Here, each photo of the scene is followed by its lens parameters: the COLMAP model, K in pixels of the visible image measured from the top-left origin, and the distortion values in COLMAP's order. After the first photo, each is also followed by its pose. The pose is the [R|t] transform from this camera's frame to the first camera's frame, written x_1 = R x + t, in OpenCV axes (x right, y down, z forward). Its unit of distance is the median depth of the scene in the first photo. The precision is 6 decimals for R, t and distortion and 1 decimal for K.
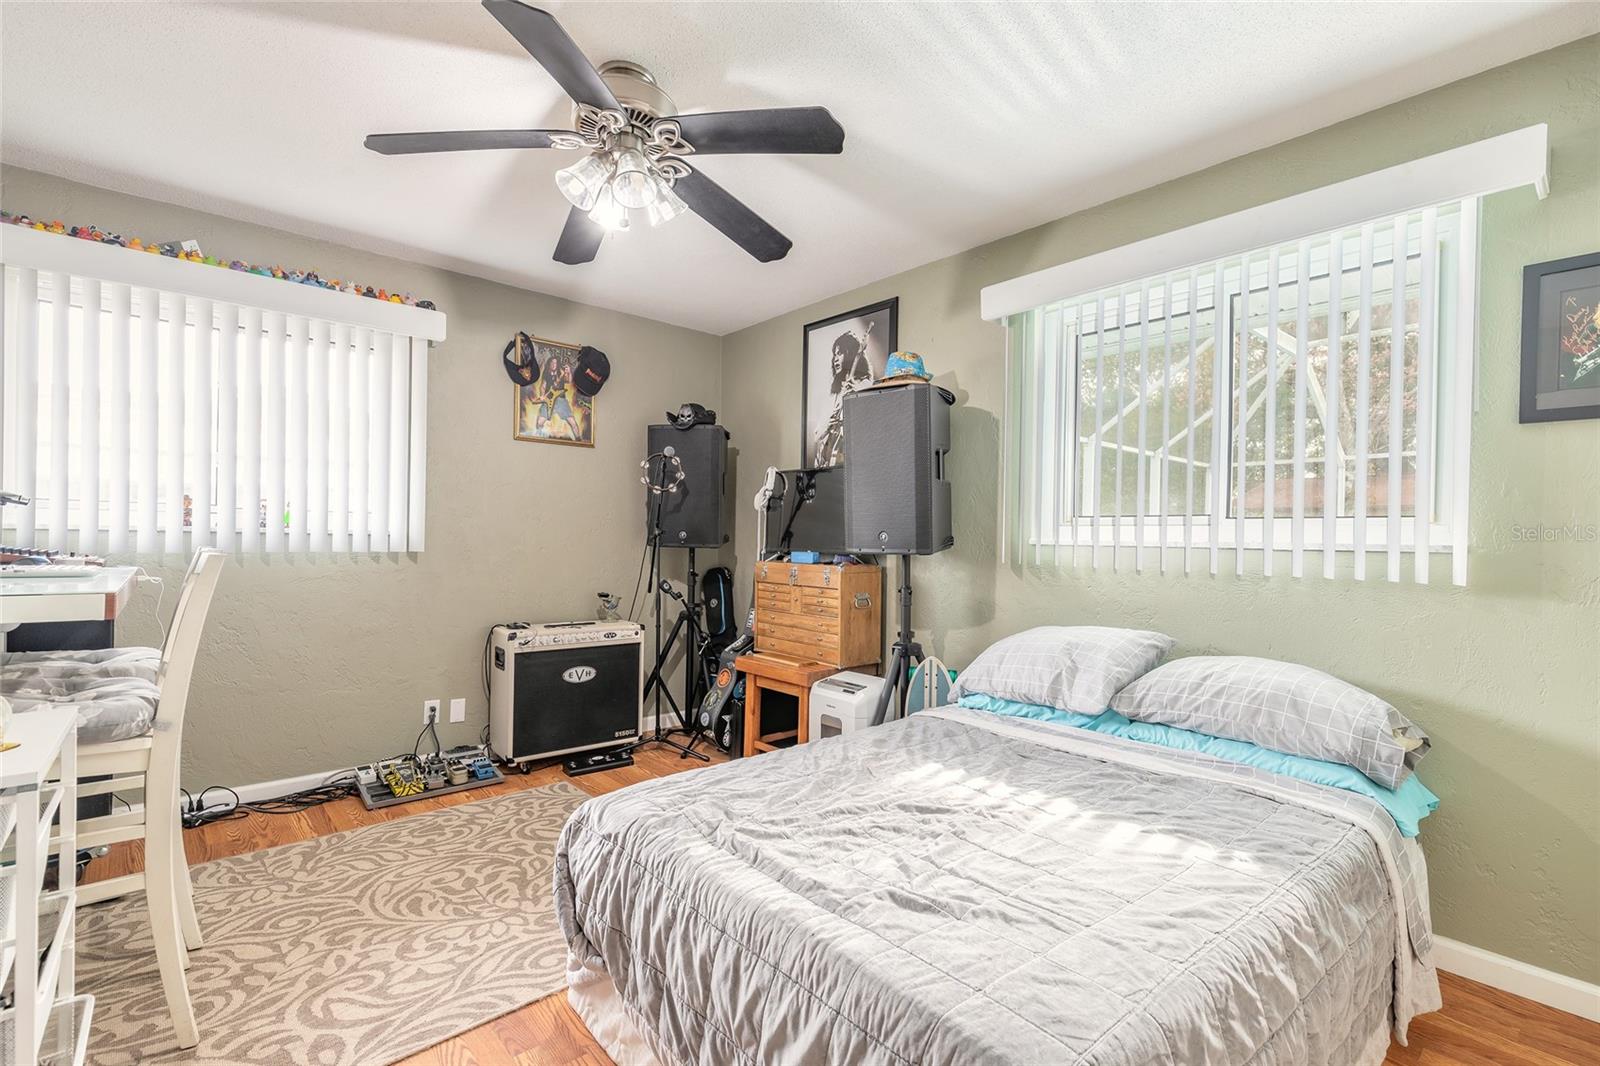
lens RADIAL K [[721.5, 0, 800.5], [0, 721.5, 538.5], [0, 0, 1]] dist [0.008261, -0.001648]
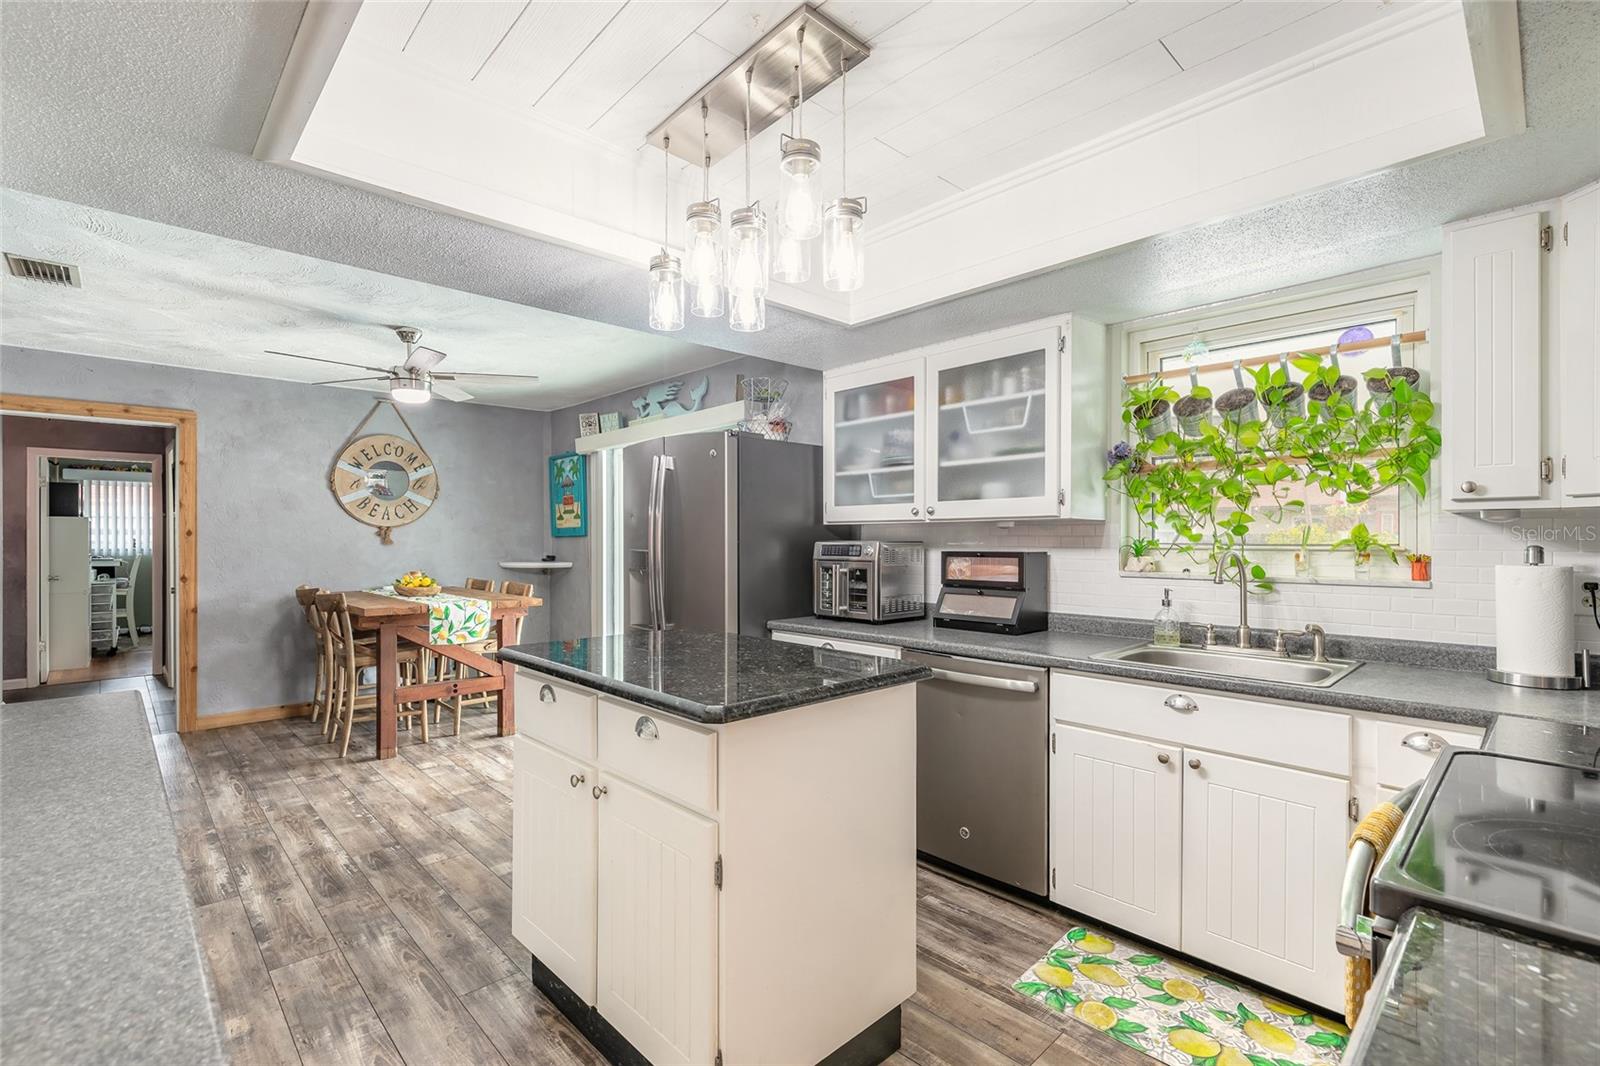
lens RADIAL K [[721.5, 0, 798.8], [0, 721.5, 540.5], [0, 0, 1]] dist [0.008261, -0.001648]
pose [[0.999155, -0.013450, 0.038832, 2.210359], [0.013335, 0.999906, 0.003213, -0.020257], [-0.038872, -0.002693, 0.999241, -2.609384]]
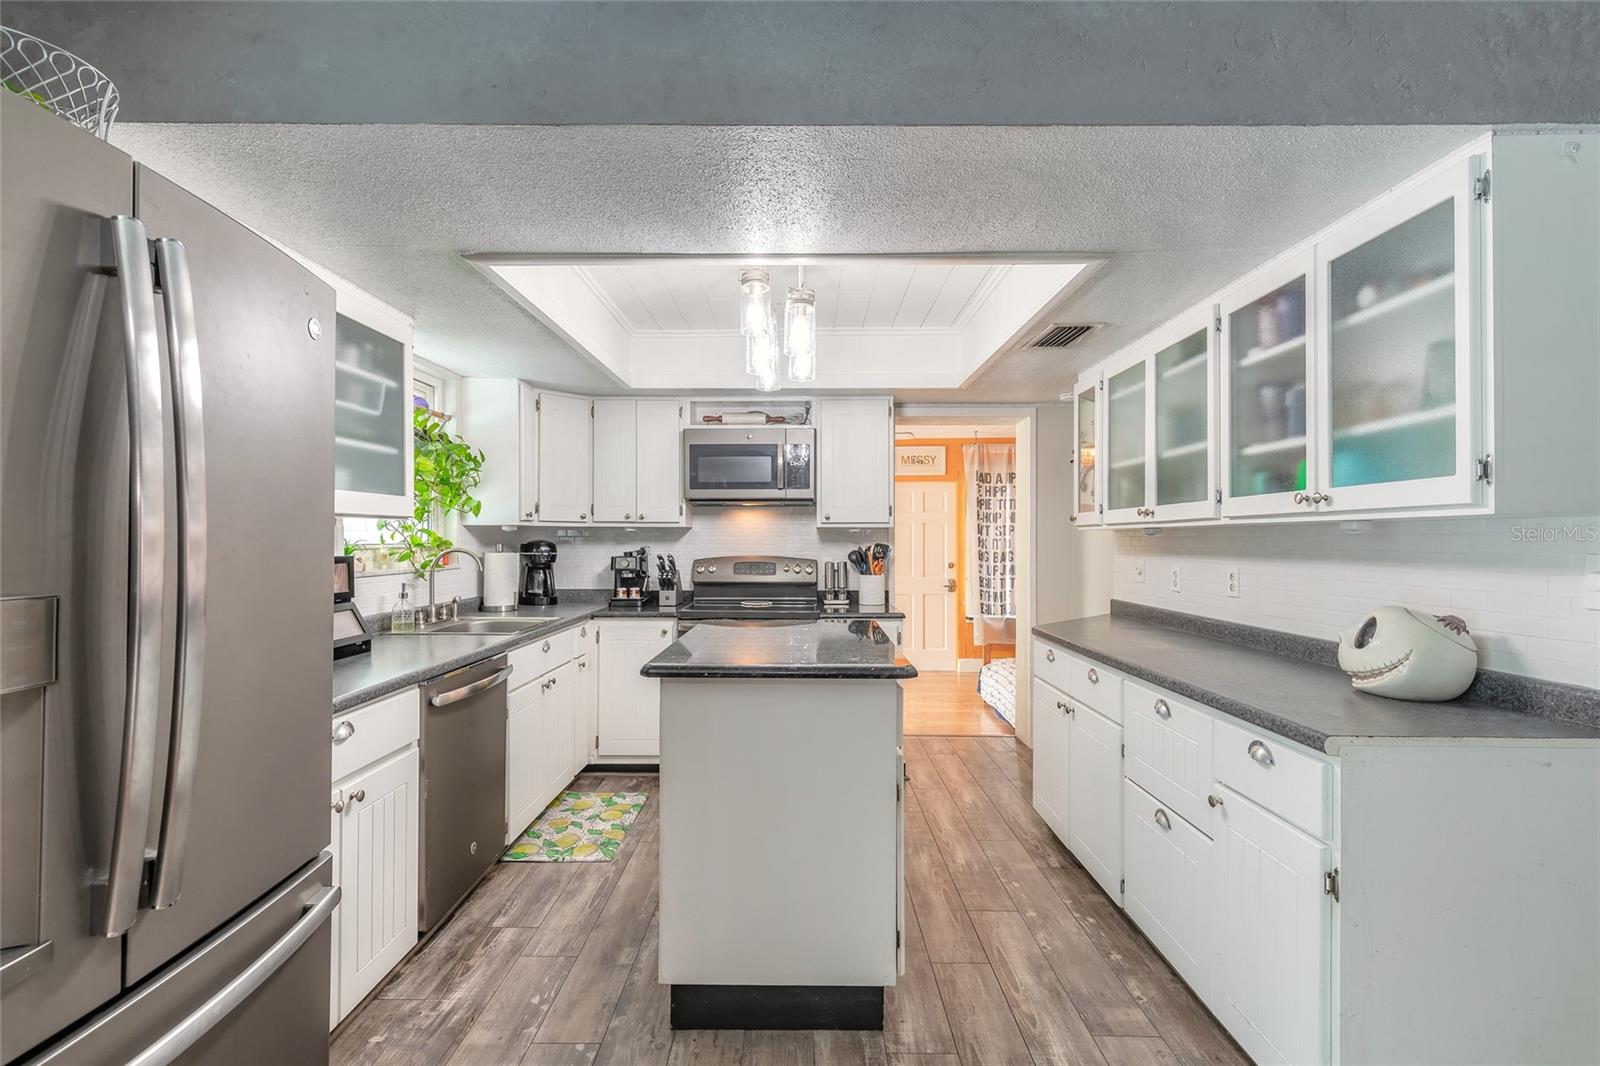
lens RADIAL K [[721.5, 0, 789.6], [0, 721.5, 537.2], [0, 0, 1]] dist [0.008261, -0.001648]
pose [[-0.736865, -0.012582, 0.675923, 1.579080], [-0.011017, 0.999918, 0.006603, -0.030173], [-0.675950, -0.002581, -0.736943, -1.310090]]
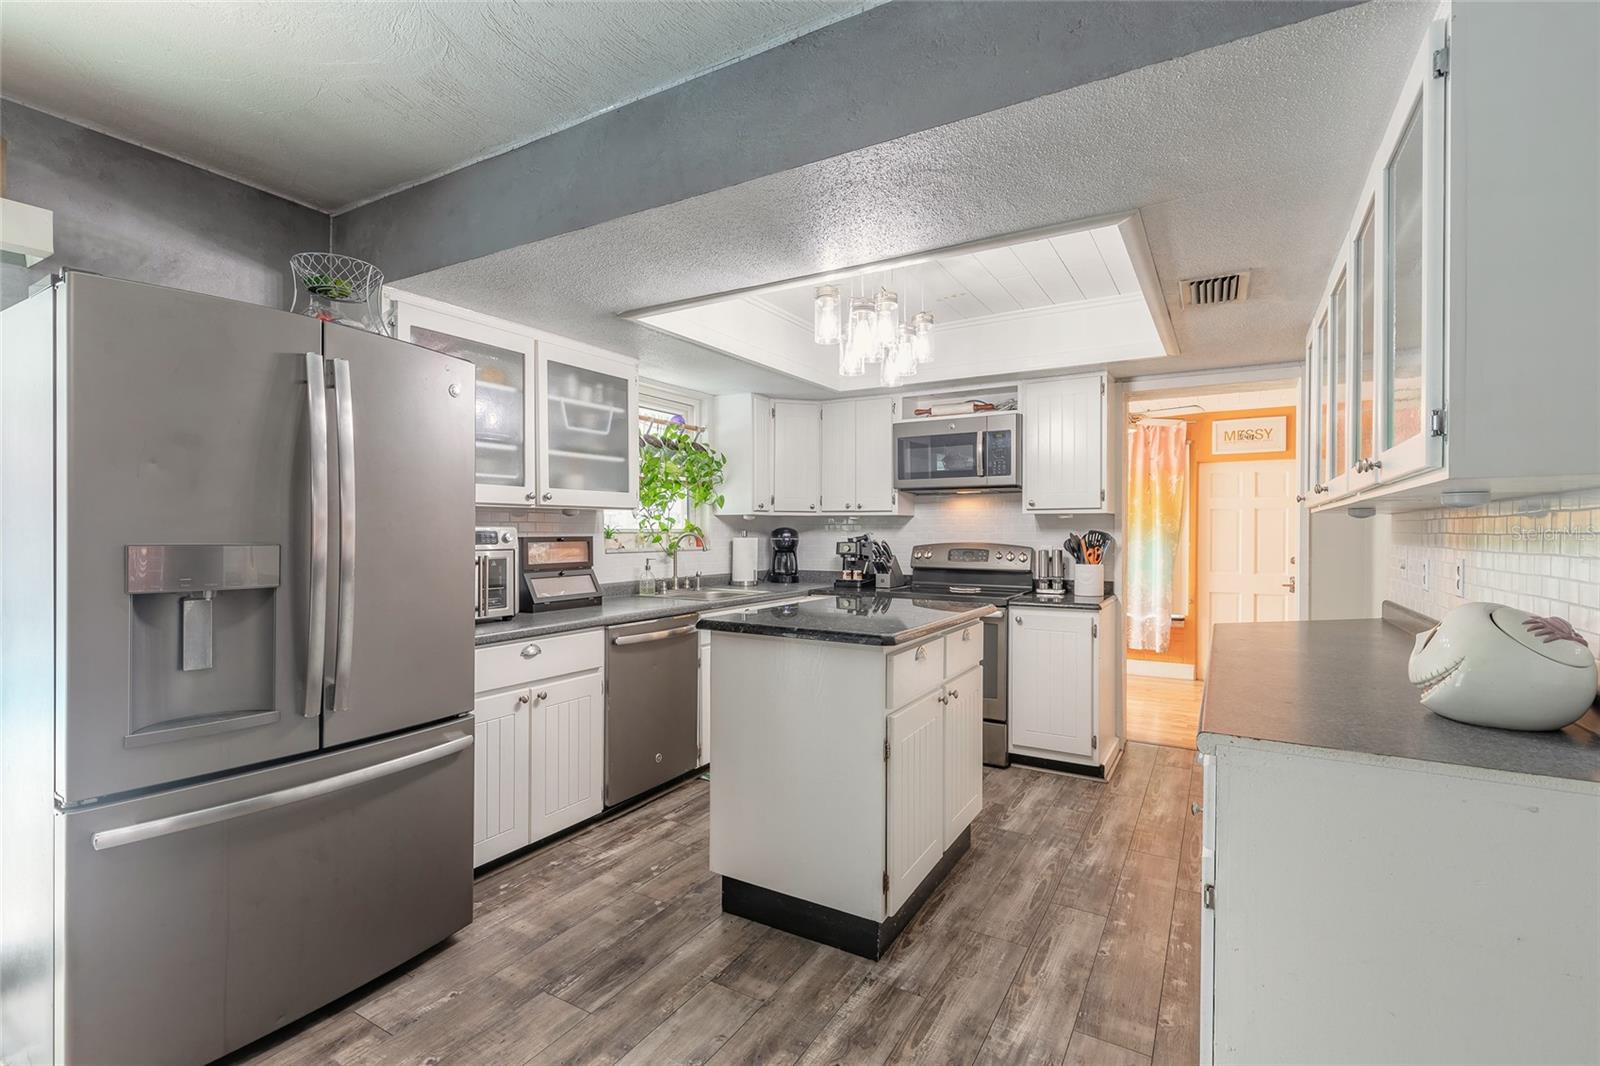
lens RADIAL K [[721.5, 0, 793.7], [0, 721.5, 537.2], [0, 0, 1]] dist [0.008261, -0.001648]
pose [[-0.301510, -0.022196, 0.953205, 1.288768], [-0.005928, 0.999753, 0.021405, -0.022856], [-0.953445, 0.000803, -0.301567, -1.556872]]
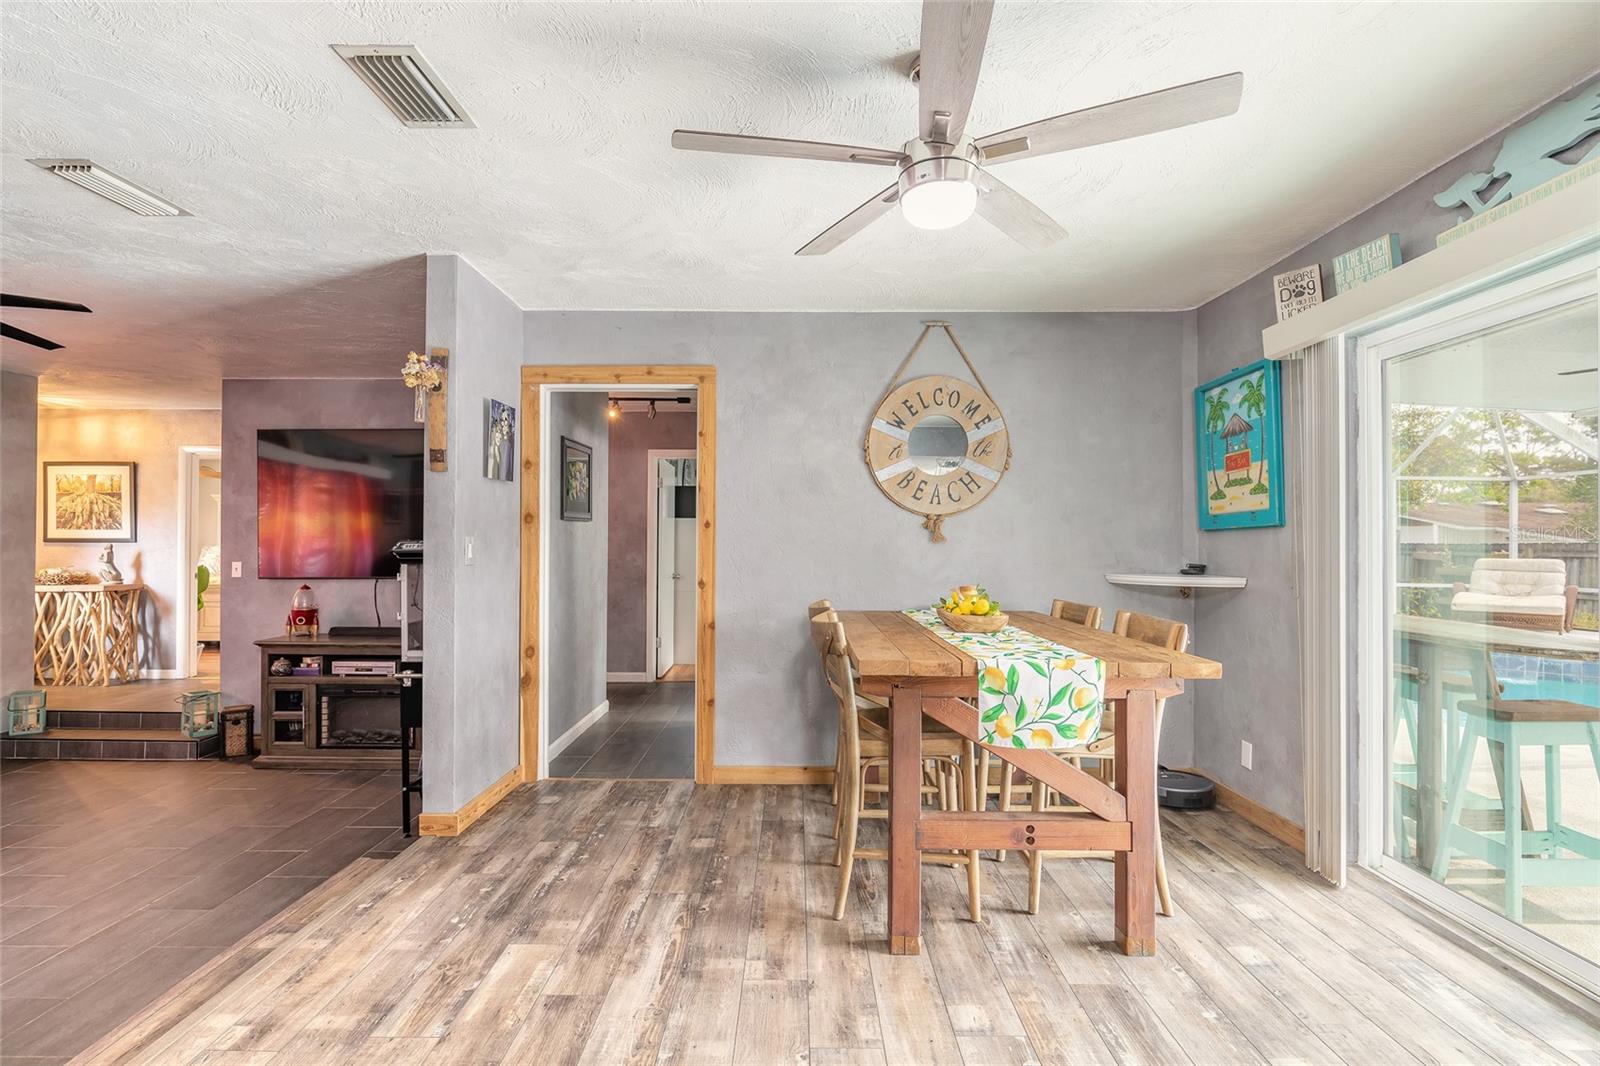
lens RADIAL K [[748.4, 0, 796.6], [0, 748.4, 539.4], [0, 0, 1]] dist [-0.000520, -0.000022]
pose [[0.750696, -0.015977, -0.660454, 1.857873], [0.004901, 0.999815, -0.018616, 0.001091], [0.660629, 0.010738, 0.750635, -1.759144]]
